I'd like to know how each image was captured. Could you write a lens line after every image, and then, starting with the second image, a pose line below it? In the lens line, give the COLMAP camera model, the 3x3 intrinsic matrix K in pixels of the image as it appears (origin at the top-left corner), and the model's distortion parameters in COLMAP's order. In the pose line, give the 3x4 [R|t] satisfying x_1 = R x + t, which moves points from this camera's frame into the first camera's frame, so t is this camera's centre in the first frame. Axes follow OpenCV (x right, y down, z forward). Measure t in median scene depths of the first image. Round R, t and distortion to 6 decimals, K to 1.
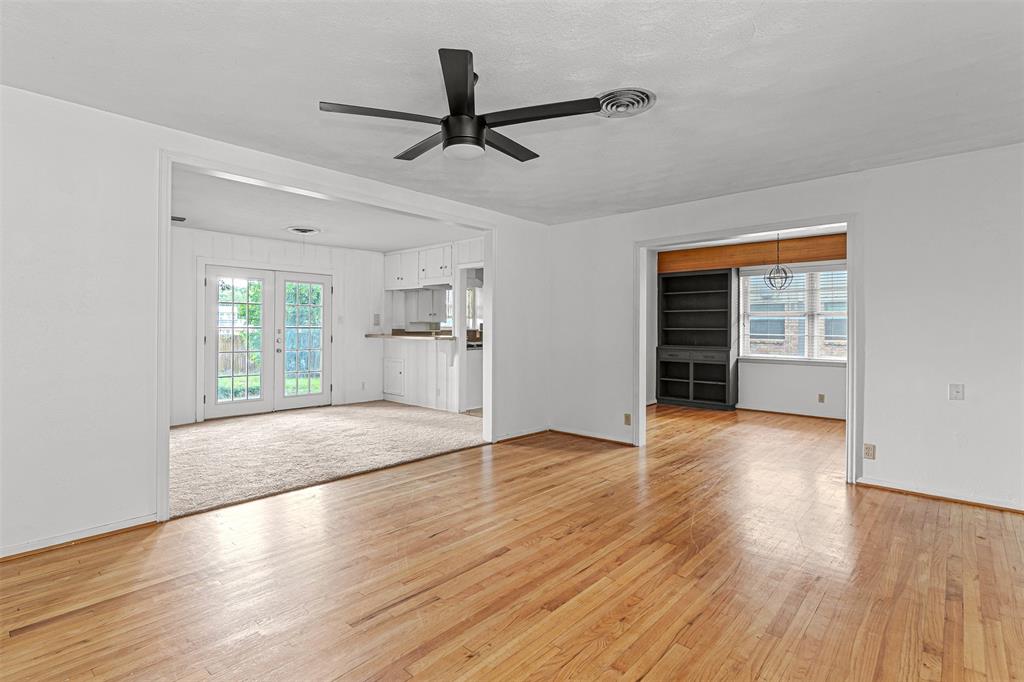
lens RADIAL K [[499.5, 0, 496.9], [0, 499.5, 326.2], [0, 0, 1]] dist [0.000725, 0.000014]
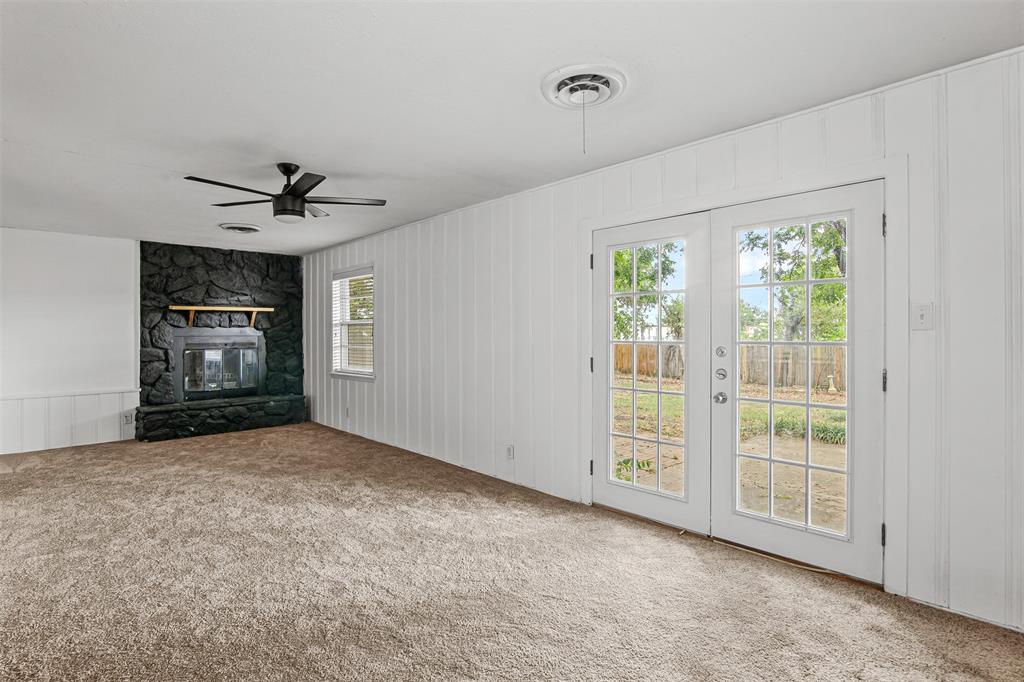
lens RADIAL K [[505.5, 0, 509.4], [0, 505.5, 333.0], [0, 0, 1]] dist [-0.022249, 0.000650]
pose [[-0.058464, -0.003612, -0.998283, -0.008365], [0.008506, 0.999955, -0.004117, -0.011968], [0.998253, -0.008732, -0.058431, 1.860504]]
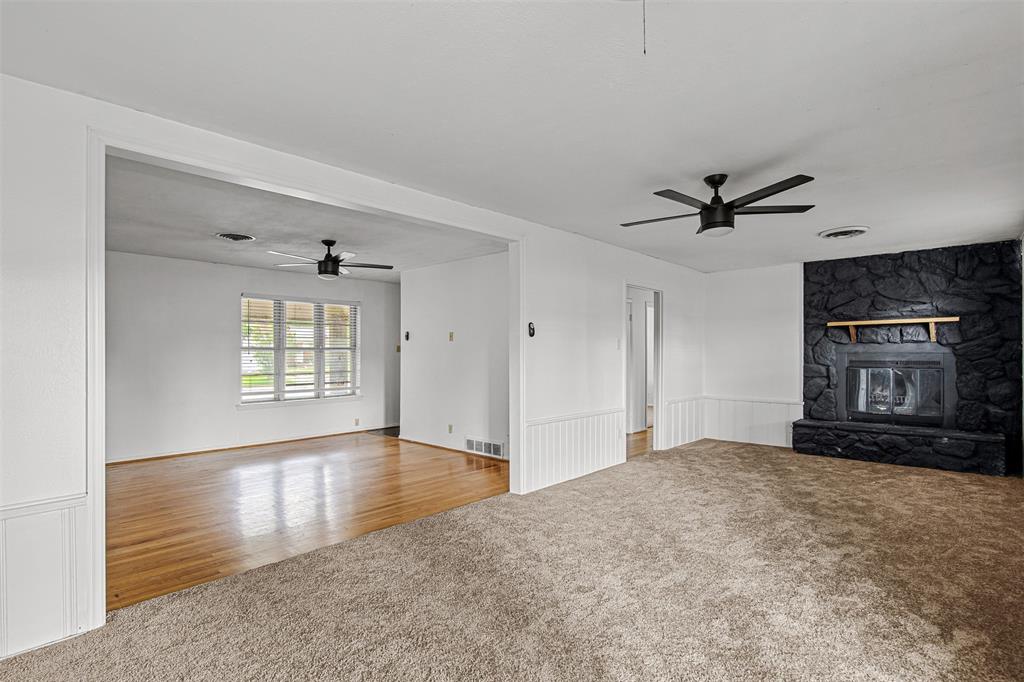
lens RADIAL K [[498.3, 0, 497.3], [0, 498.3, 350.9], [0, 0, 1]] dist [-0.021290, 0.000475]
pose [[-0.999881, -0.000593, 0.015421, -0.621926], [-0.000697, 0.999977, -0.006724, -0.012322], [-0.015417, -0.006734, -0.999858, 2.361148]]
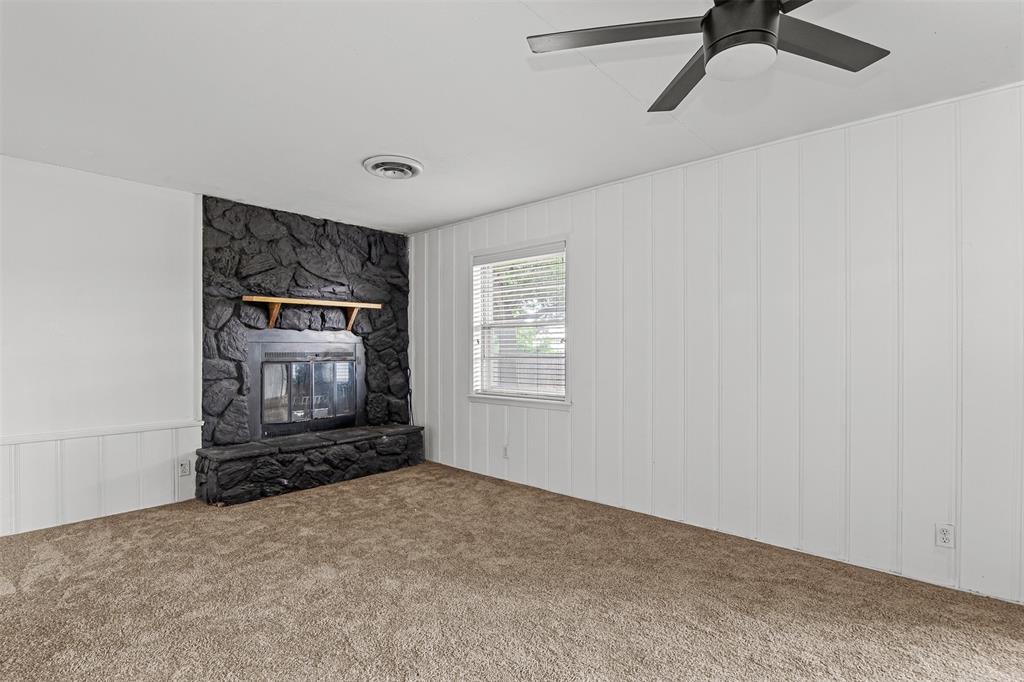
lens RADIAL K [[491.8, 0, 512.9], [0, 491.8, 350.9], [0, 0, 1]] dist [-0.019222, -0.000417]
pose [[0.012274, 0.002850, -0.999921, -0.604517], [0.003642, 0.999989, 0.002895, 0.004441], [0.999918, -0.003677, 0.012263, 1.099711]]
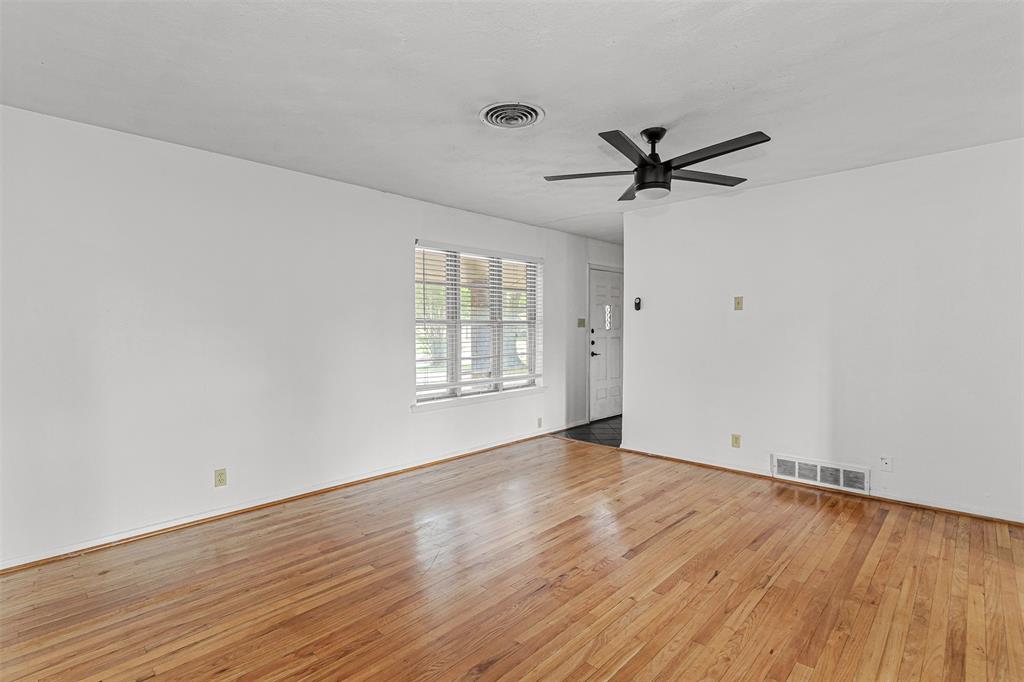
lens RADIAL K [[489.1, 0, 504.9], [0, 489.1, 336.1], [0, 0, 1]] dist [0.001363, -0.000032]
pose [[-0.999860, -0.000942, 0.016733, 0.209959], [-0.000767, 0.999945, 0.010442, -0.008394], [-0.016742, 0.010428, -0.999805, 1.680411]]
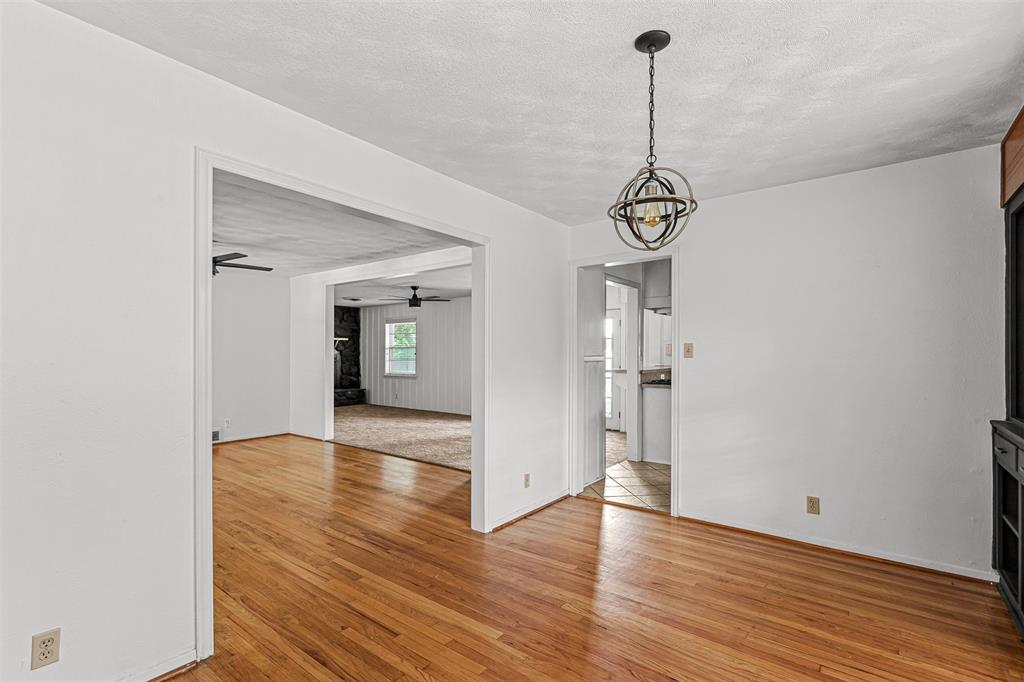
lens RADIAL K [[472.5, 0, 506.7], [0, 472.5, 353.2], [0, 0, 1]] dist [-0.001736, -0.000304]
pose [[0.086243, -0.005042, -0.996261, 1.545342], [-0.000427, 0.999987, -0.005097, -0.006788], [0.996274, 0.000865, 0.086240, 1.601593]]
